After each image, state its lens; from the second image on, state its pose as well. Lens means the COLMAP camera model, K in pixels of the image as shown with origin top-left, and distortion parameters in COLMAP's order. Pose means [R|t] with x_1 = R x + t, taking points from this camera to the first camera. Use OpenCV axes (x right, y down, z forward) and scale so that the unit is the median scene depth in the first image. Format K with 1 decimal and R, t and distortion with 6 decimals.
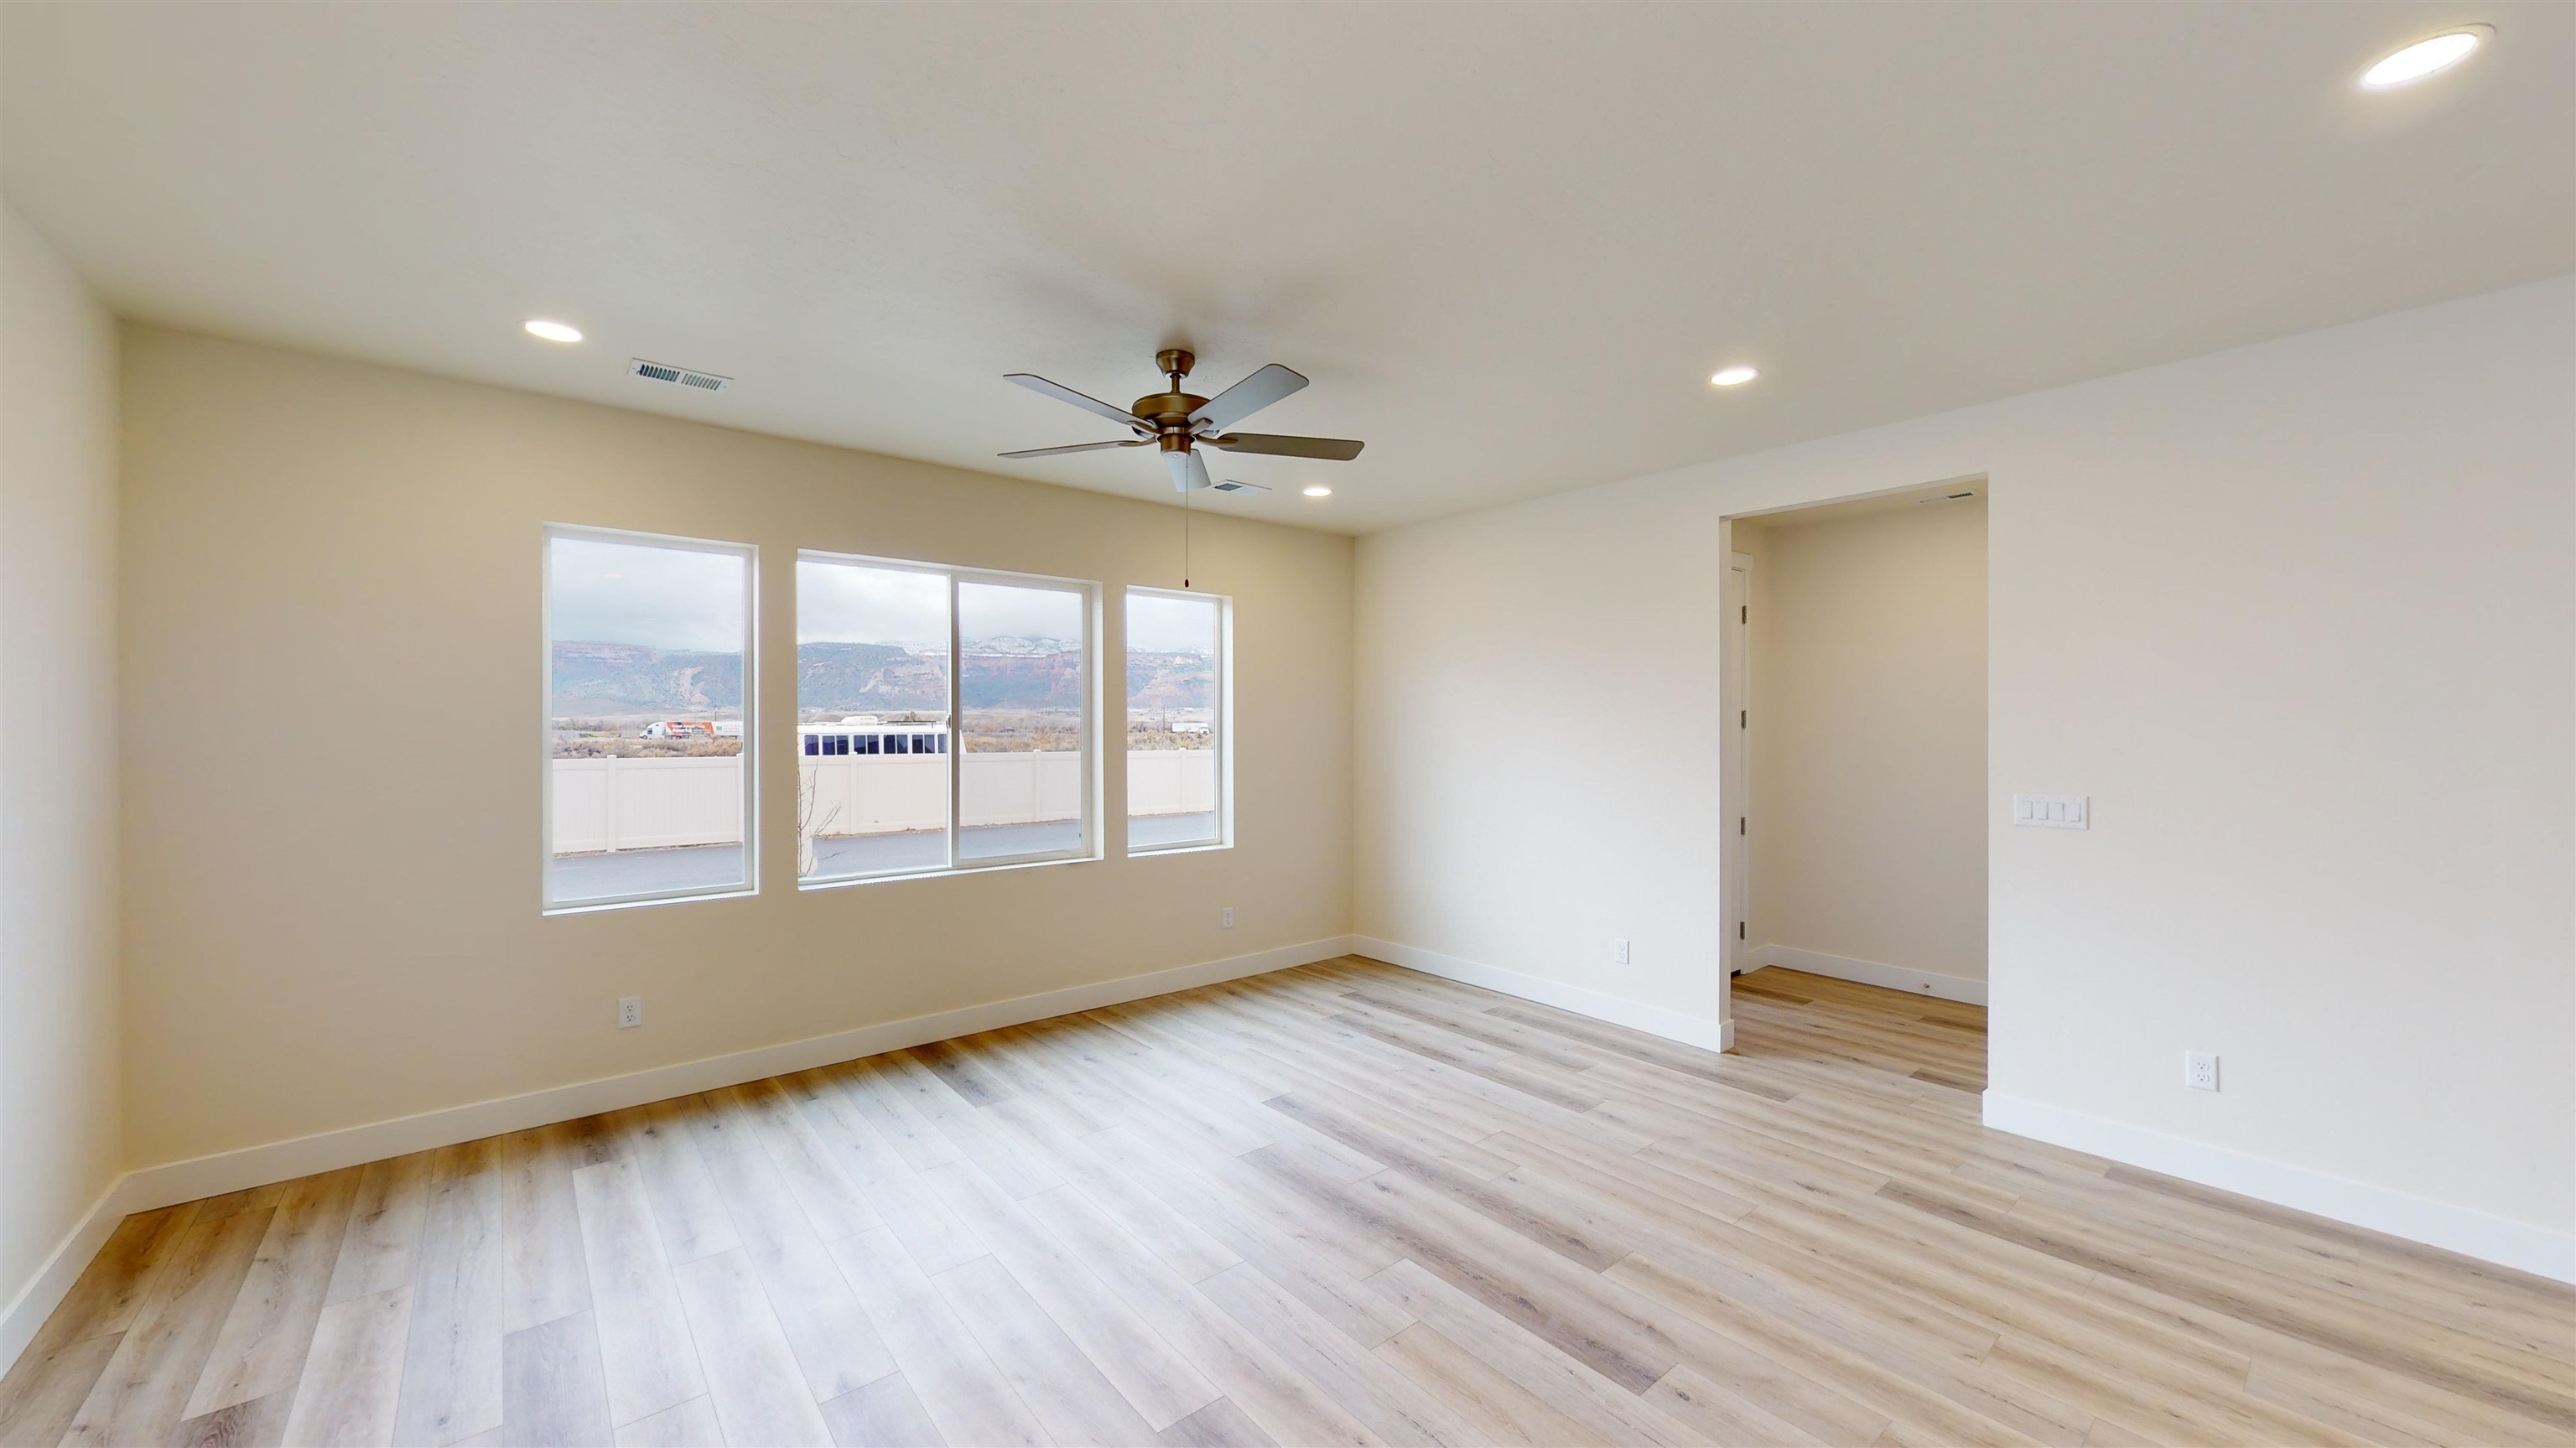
lens RADIAL K [[941.9, 0, 1289.0], [0, 941.9, 727.5], [0, 0, 1]] dist [0.000508, -0.000380]
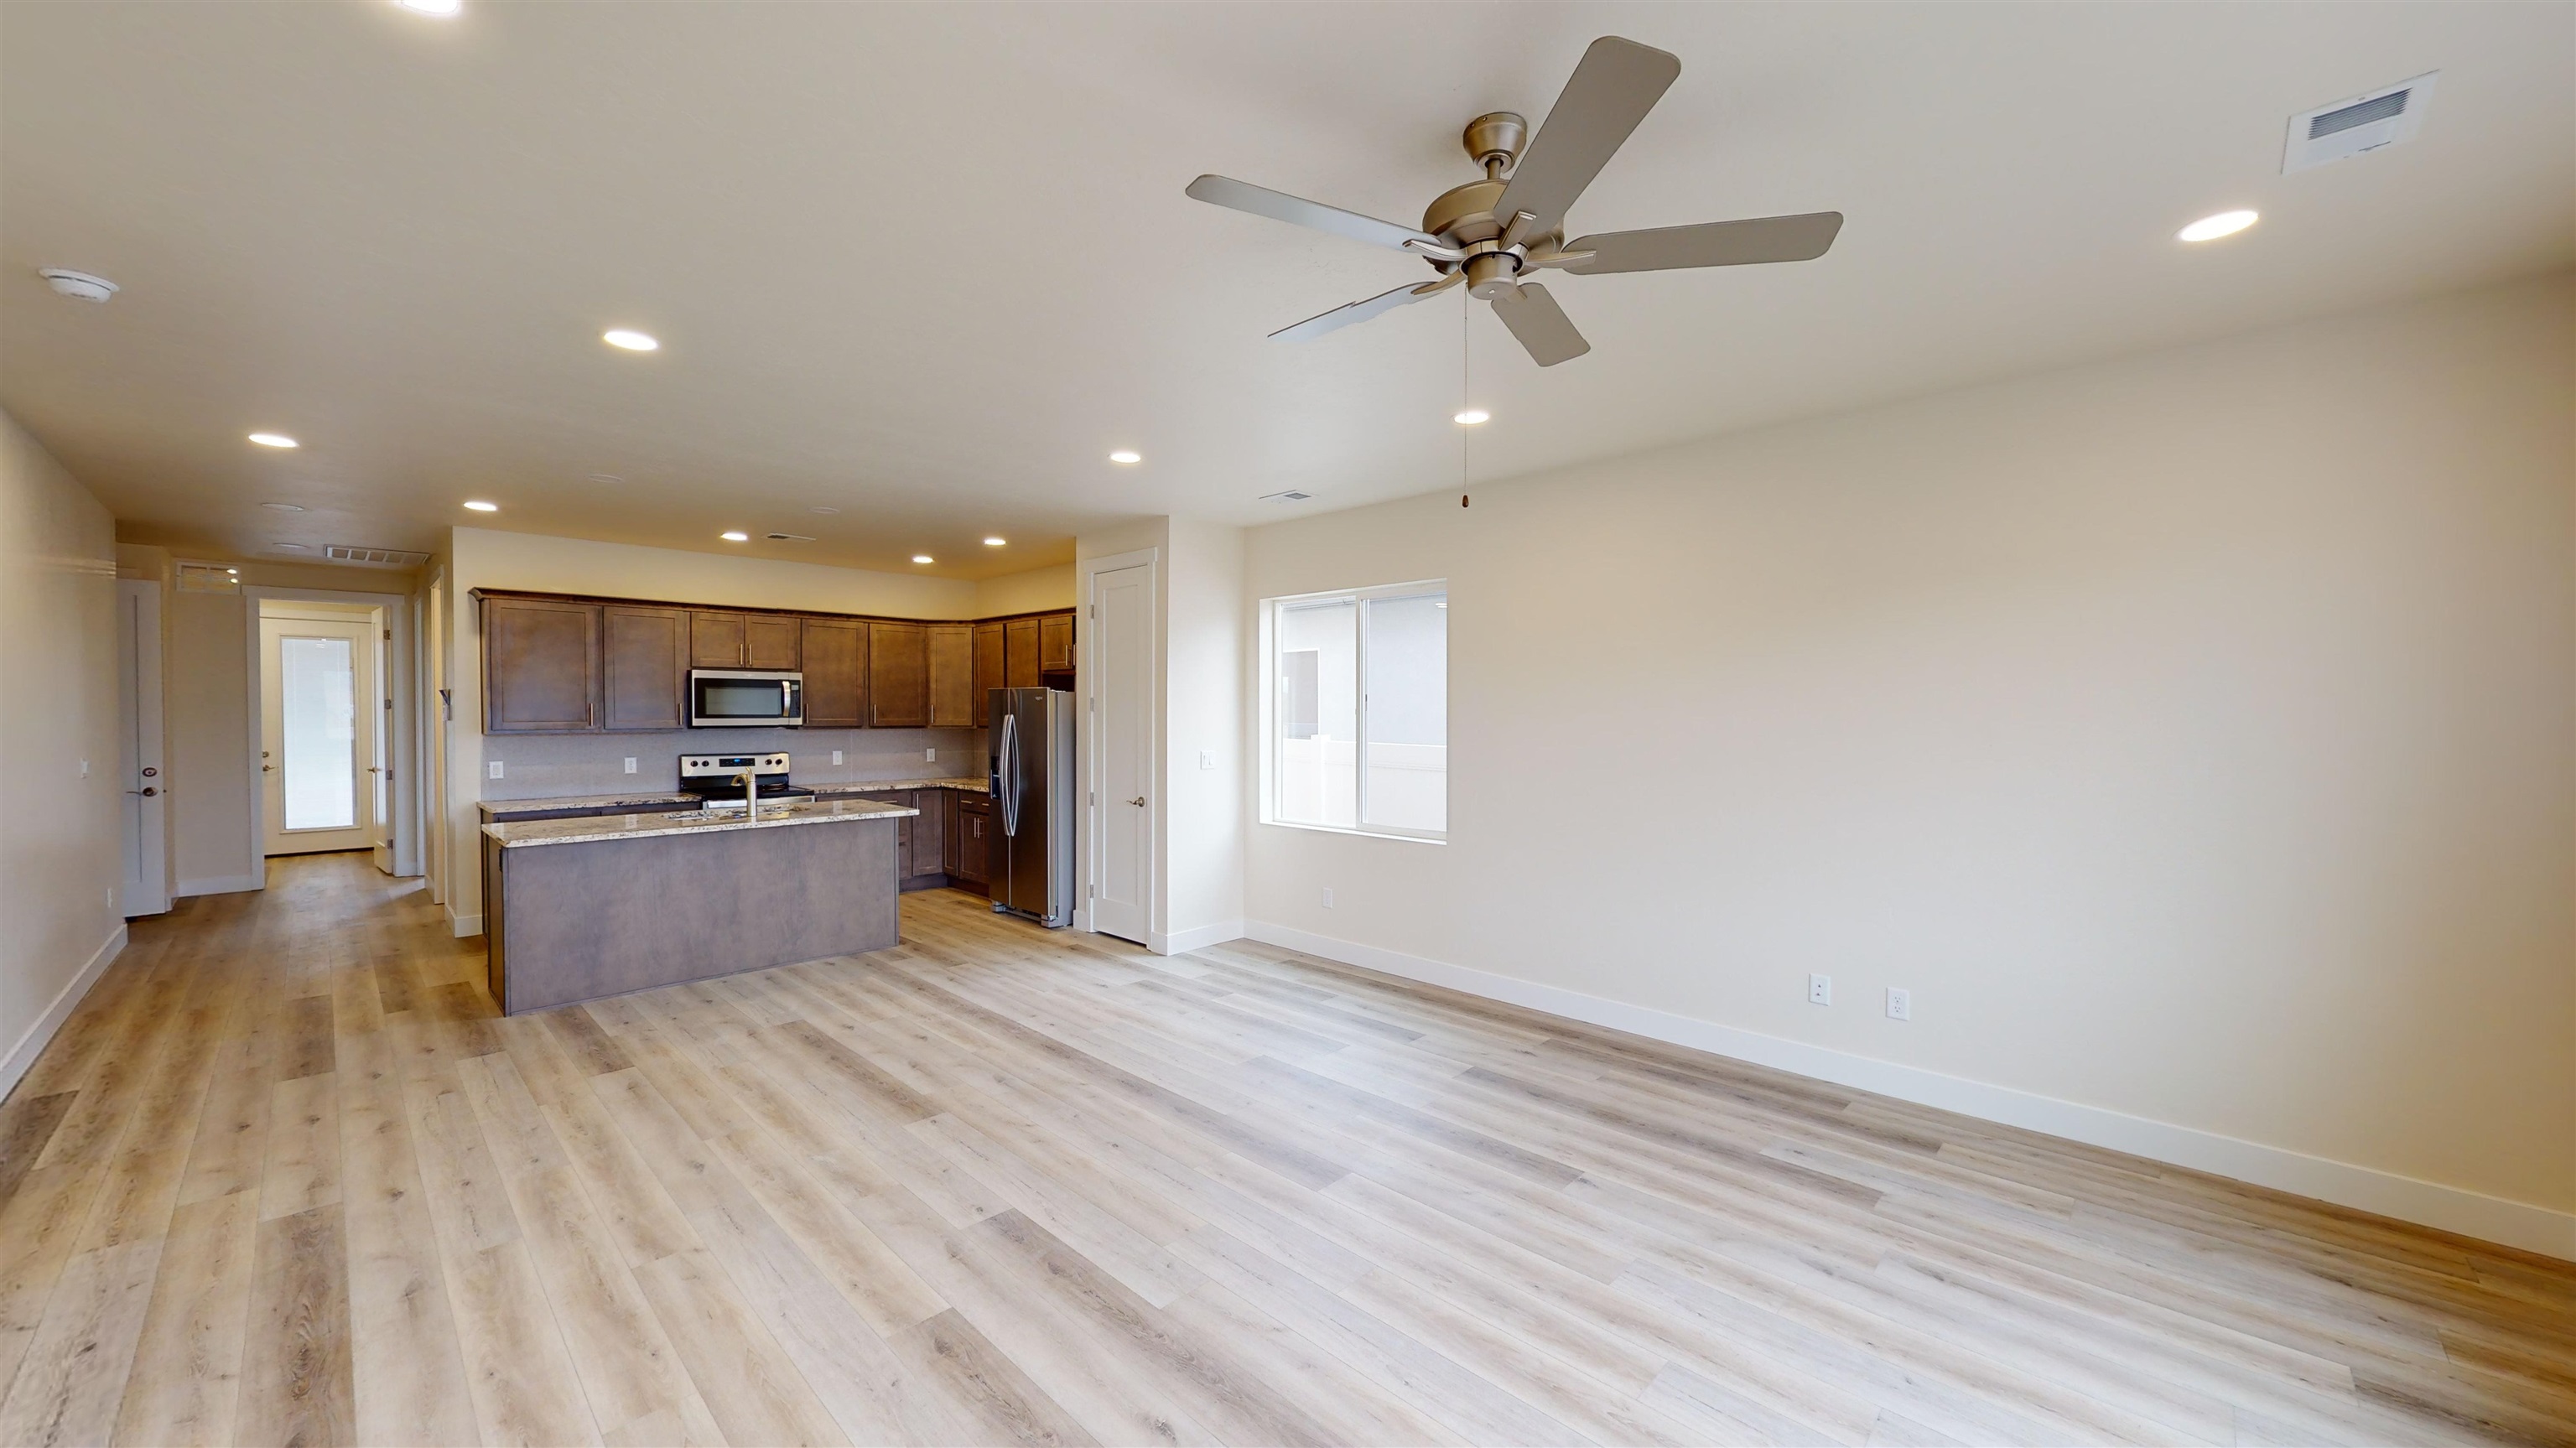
lens RADIAL K [[946.1, 0, 1280.6], [0, 946.1, 726.2], [0, 0, 1]] dist [0.005774, -0.000217]
pose [[-0.995313, -0.000952, -0.096703, 0.076999], [-0.002838, 0.999808, 0.019371, -0.007588], [0.096666, 0.019555, -0.995125, 1.516906]]
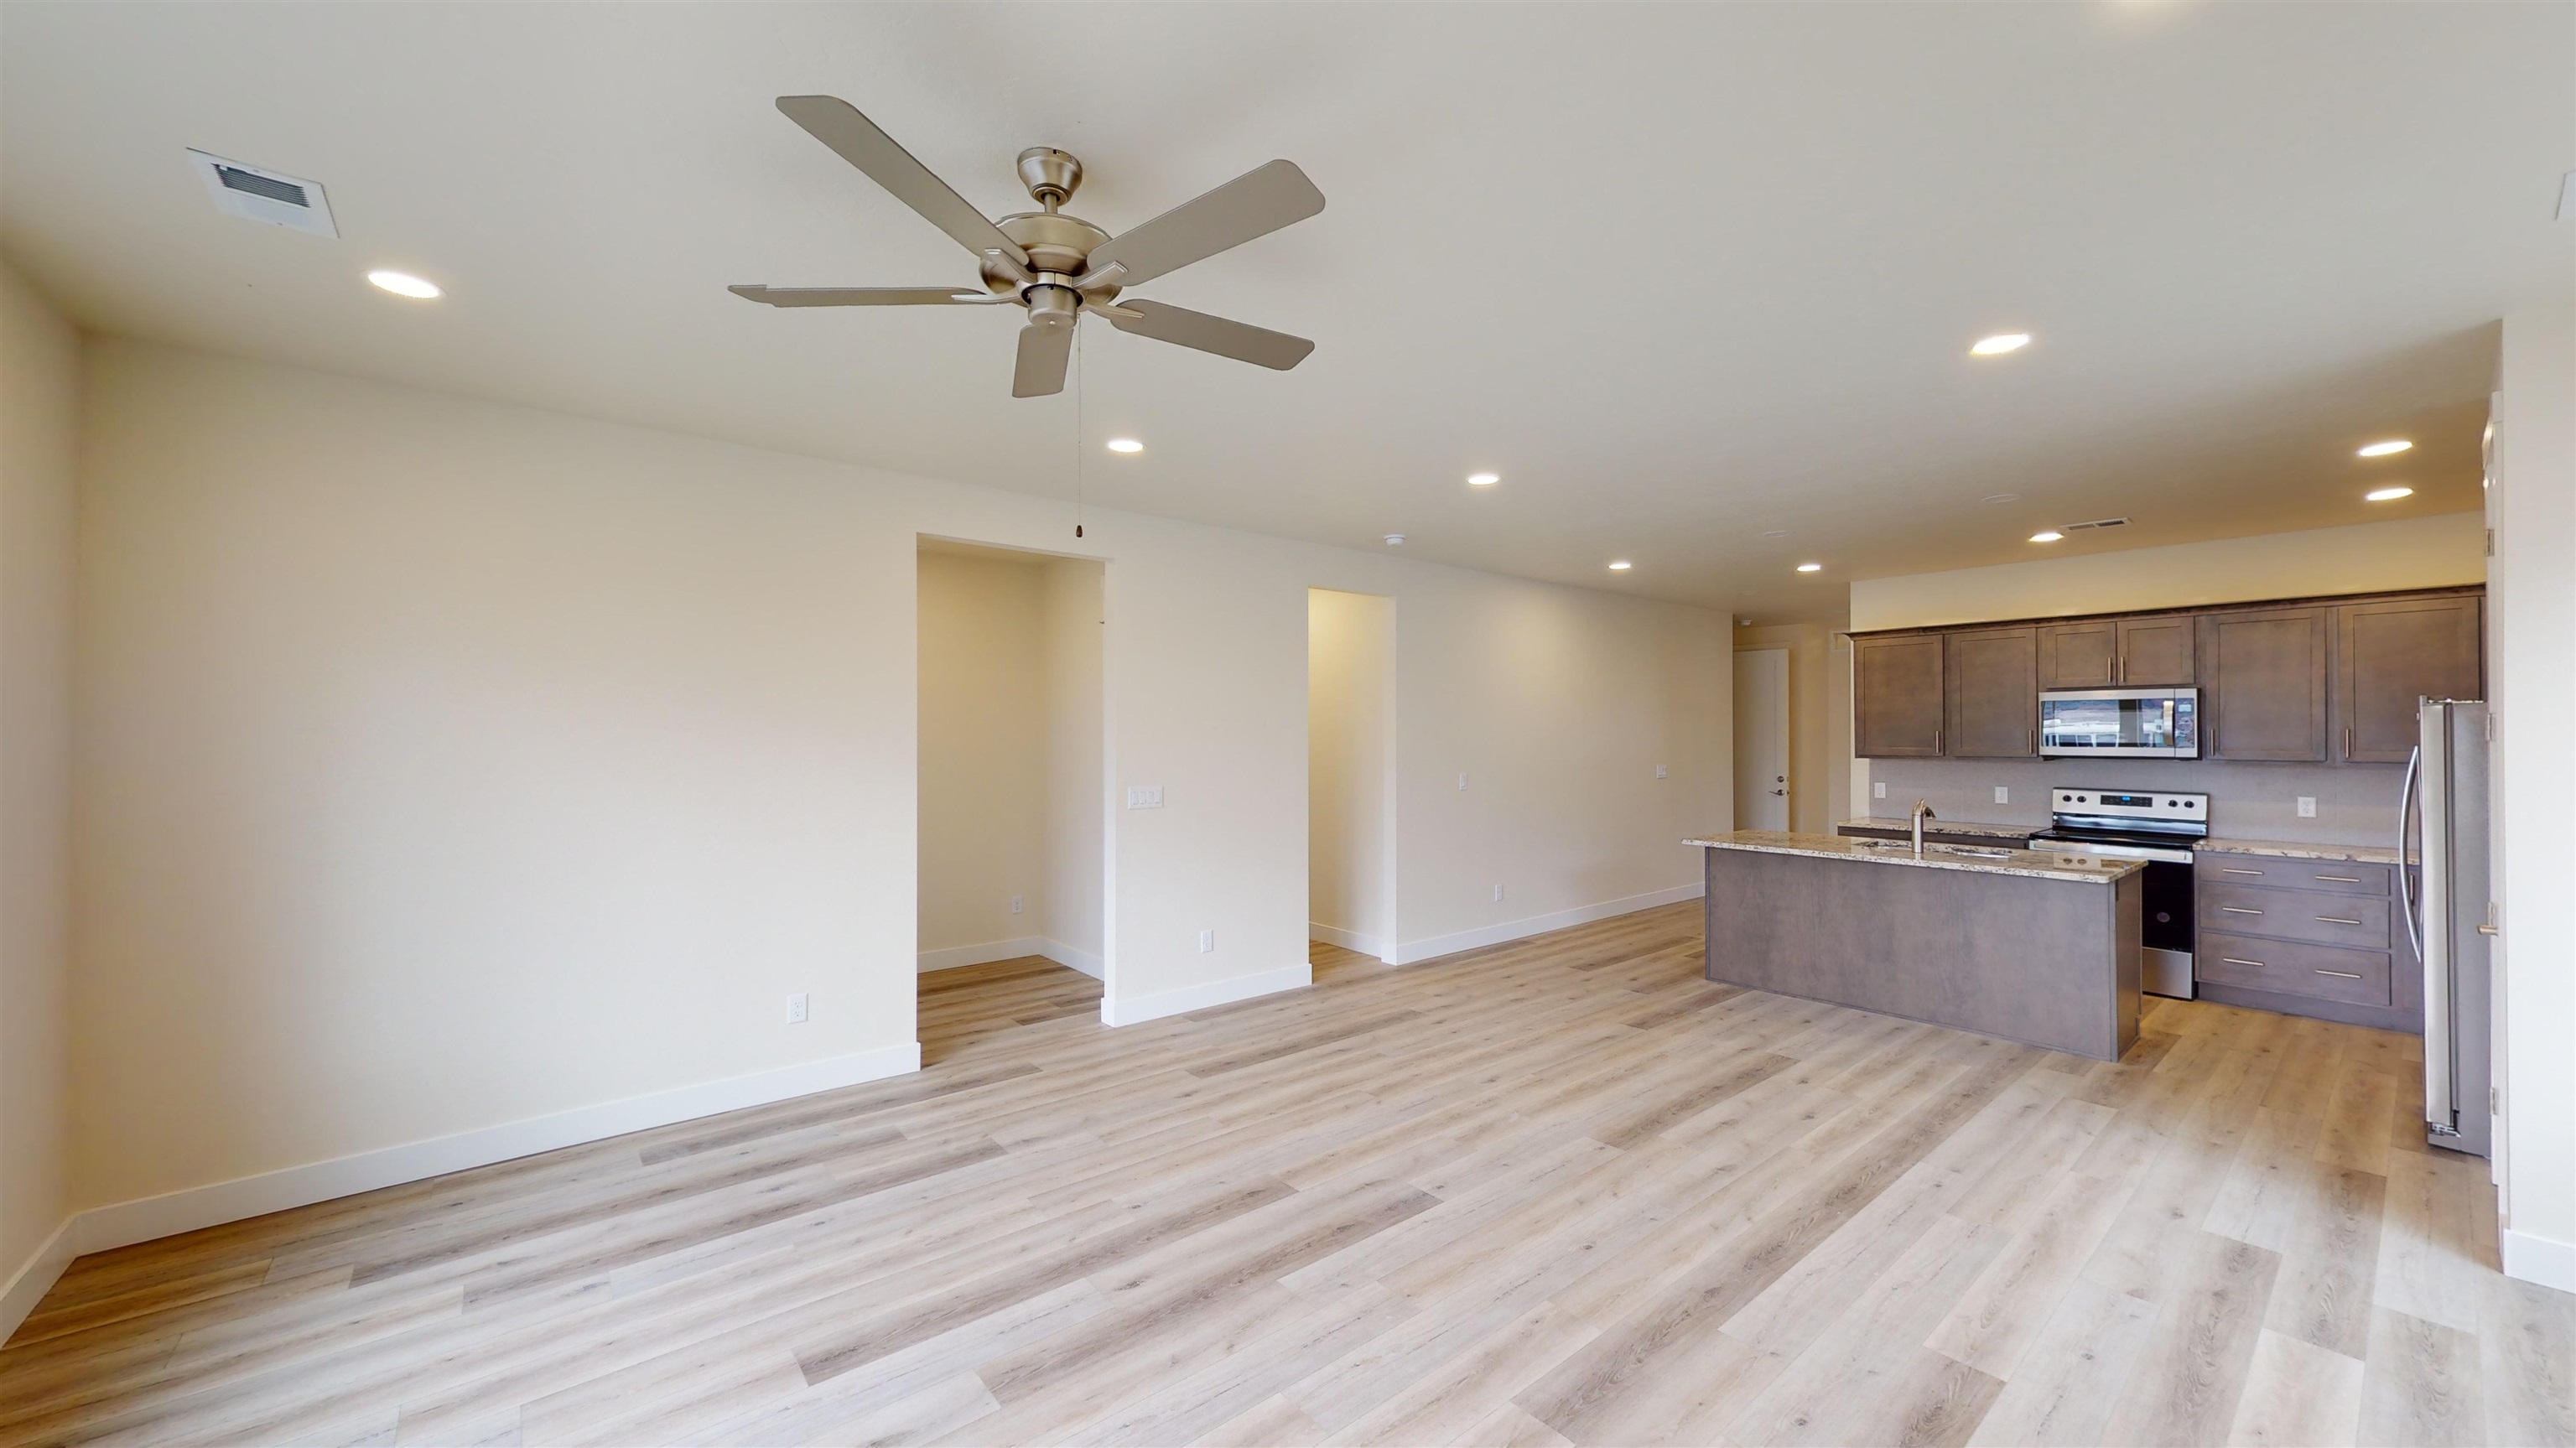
lens RADIAL K [[941.9, 0, 1289.0], [0, 941.9, 727.5], [0, 0, 1]] dist [0.000508, -0.000380]
pose [[0.008435, 0.007418, 0.999937, -0.699197], [0.004132, 0.999964, -0.007453, -0.010485], [-0.999956, 0.004194, 0.008404, 0.779867]]
